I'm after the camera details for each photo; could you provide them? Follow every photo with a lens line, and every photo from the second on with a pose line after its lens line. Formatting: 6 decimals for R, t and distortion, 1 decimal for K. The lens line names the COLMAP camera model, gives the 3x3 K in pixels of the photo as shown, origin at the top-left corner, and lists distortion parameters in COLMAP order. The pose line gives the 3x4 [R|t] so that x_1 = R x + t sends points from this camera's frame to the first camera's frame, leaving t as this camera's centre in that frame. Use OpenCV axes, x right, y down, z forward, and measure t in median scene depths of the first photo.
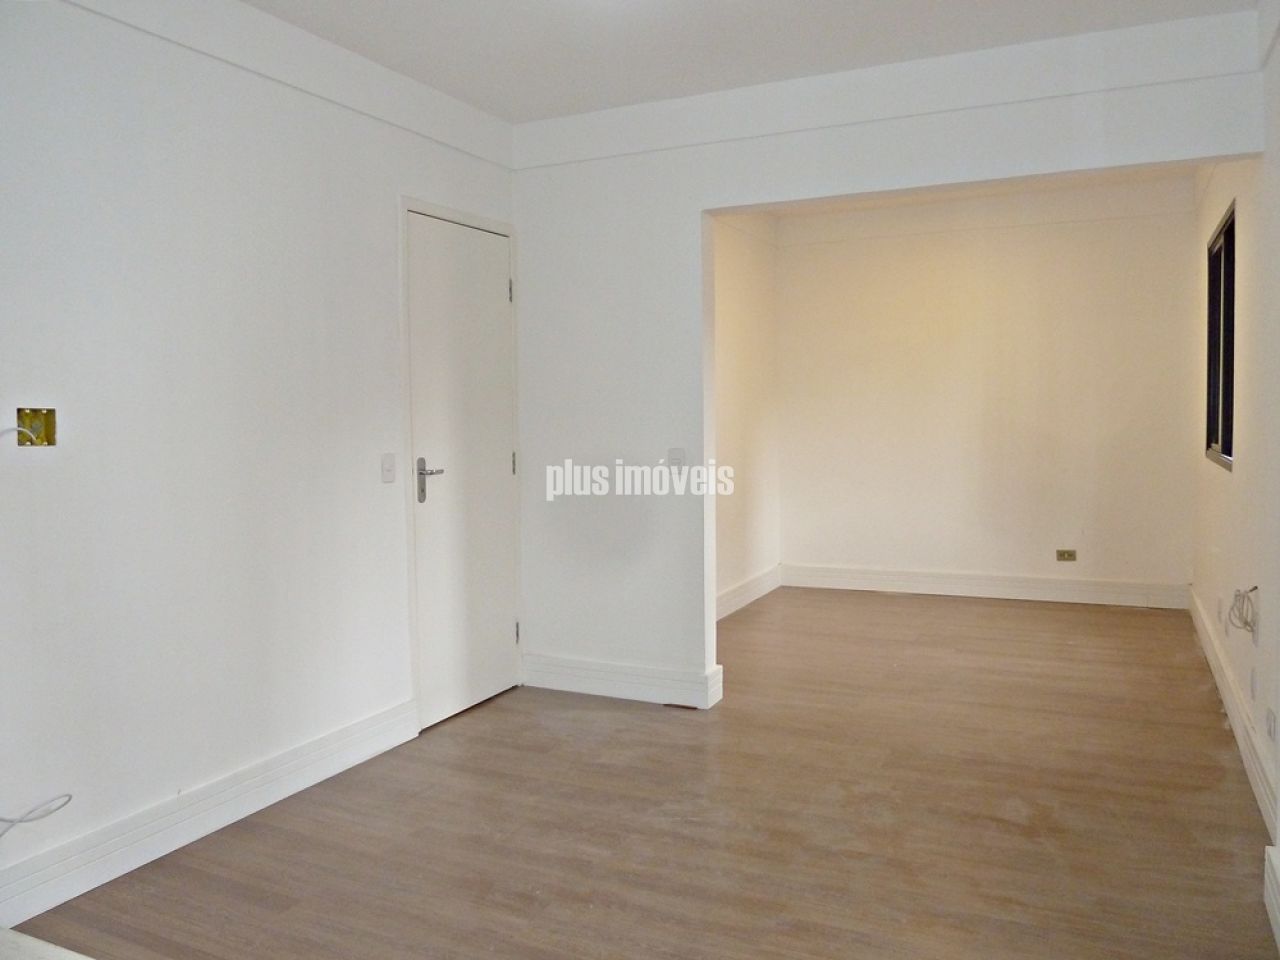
lens RADIAL K [[950.0, 0, 648.2], [0, 950.0, 471.7], [0, 0, 1]] dist [-0.021295, -0.004929]
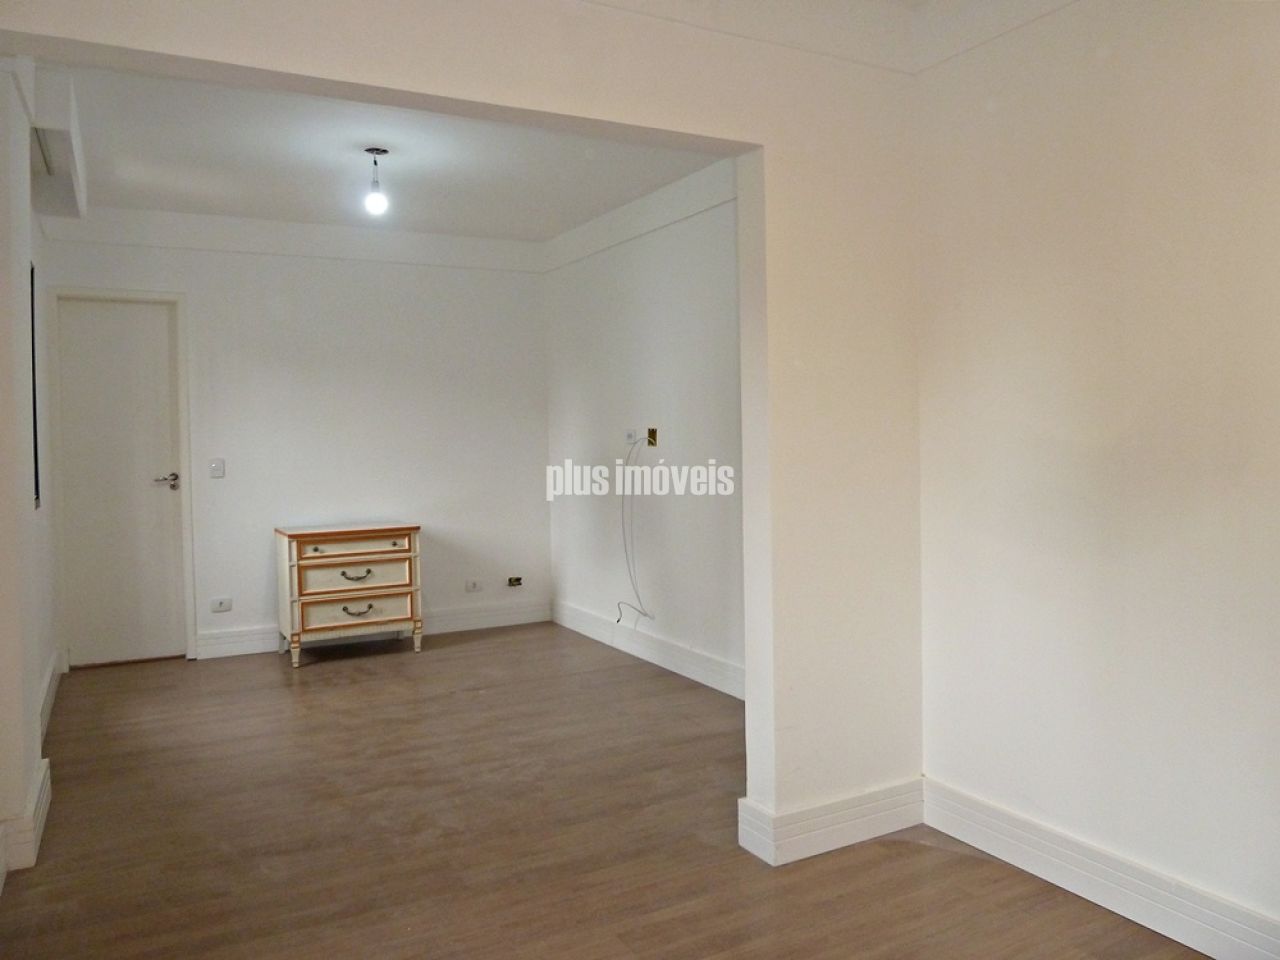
lens RADIAL K [[950.0, 0, 648.2], [0, 950.0, 471.7], [0, 0, 1]] dist [-0.021295, -0.004929]
pose [[-0.569486, 0.050120, -0.820472, 0.963604], [-0.037426, 0.995523, 0.086791, -0.132809], [0.821149, 0.080134, -0.565061, 1.878596]]
